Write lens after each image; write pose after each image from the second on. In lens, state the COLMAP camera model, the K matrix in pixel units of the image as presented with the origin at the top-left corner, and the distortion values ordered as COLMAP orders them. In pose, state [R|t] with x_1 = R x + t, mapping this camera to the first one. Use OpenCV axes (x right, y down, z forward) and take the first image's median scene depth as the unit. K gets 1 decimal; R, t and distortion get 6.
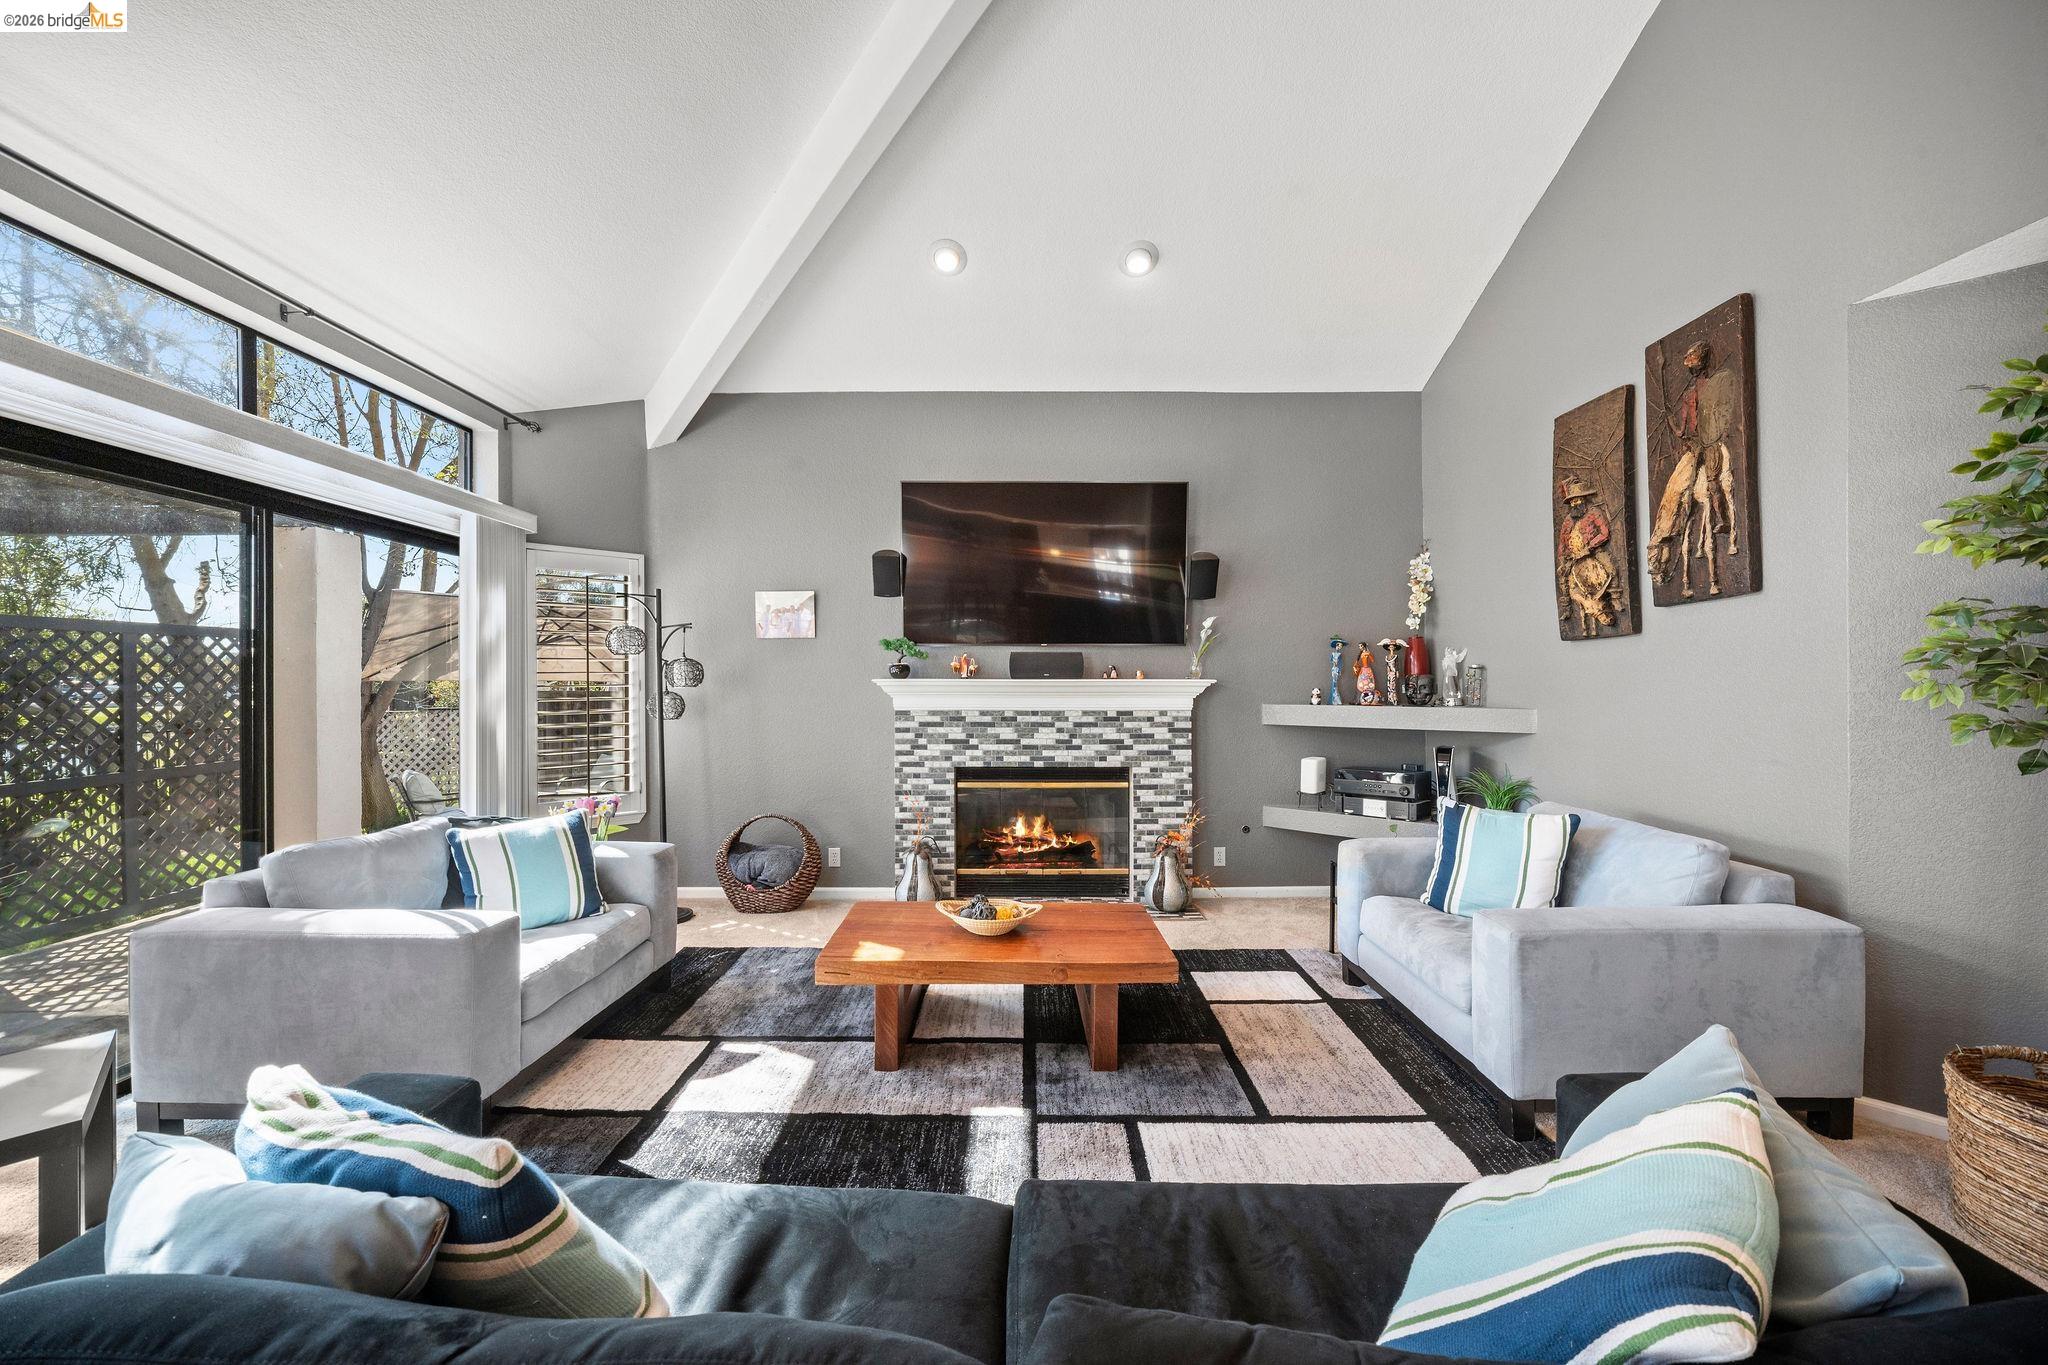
lens RADIAL K [[745.9, 0, 1024.0], [0, 745.9, 682.5], [0, 0, 1]] dist [-0.001078, 0.000307]
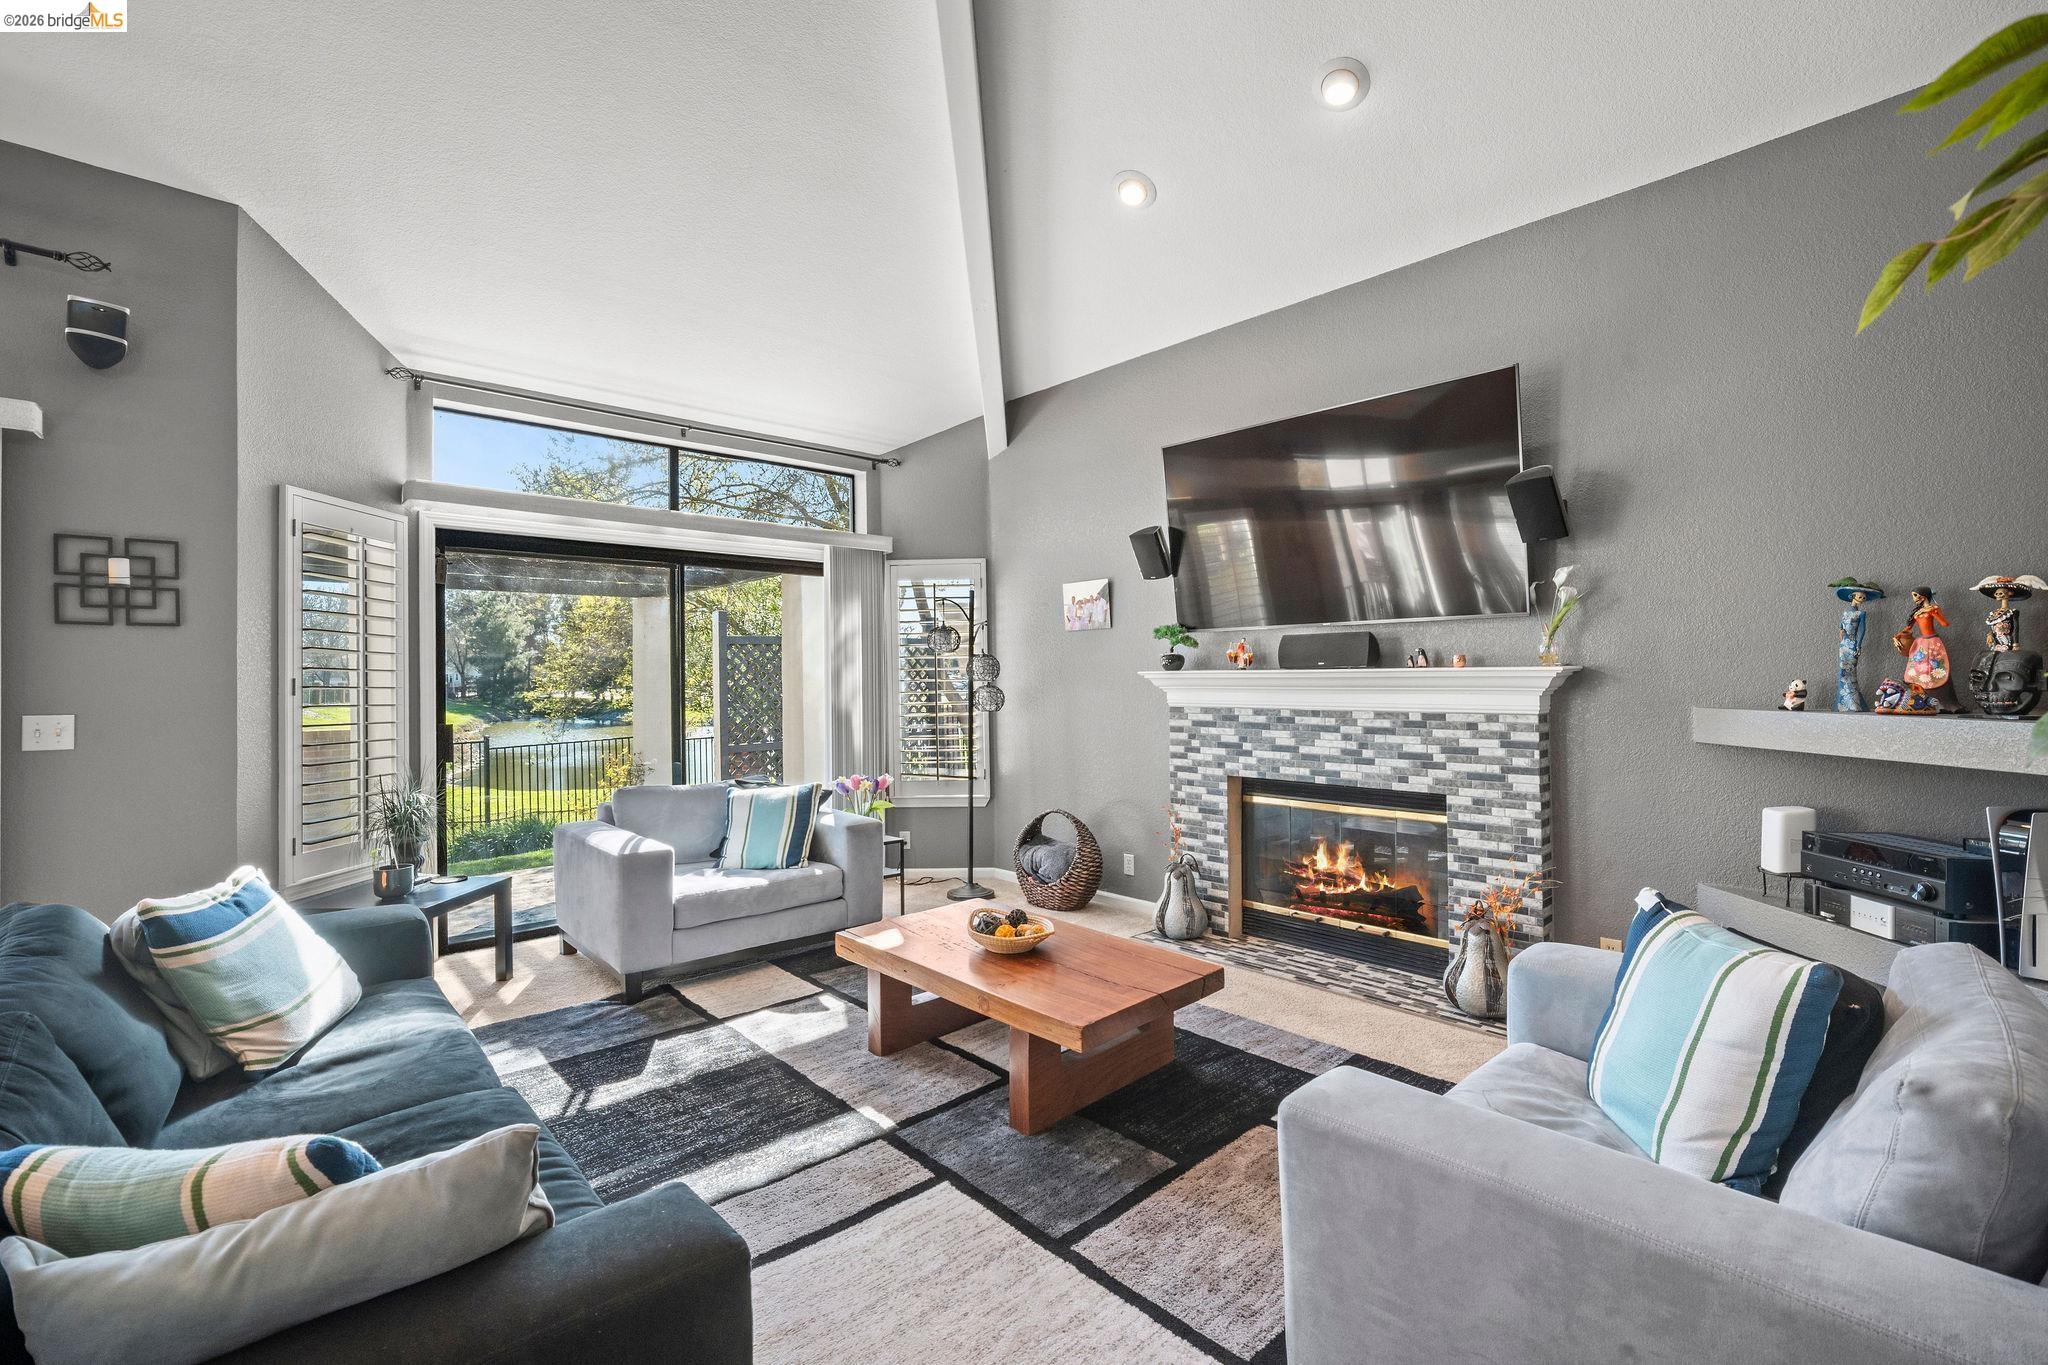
lens RADIAL K [[855.7, 0, 1021.4], [0, 855.7, 680.3], [0, 0, 1]] dist [-0.001342, 0.000097]
pose [[0.709603, -0.004177, -0.704590, 0.422580], [0.010872, 0.999928, 0.005021, -0.000649], [0.704518, -0.011224, 0.709597, 0.163192]]
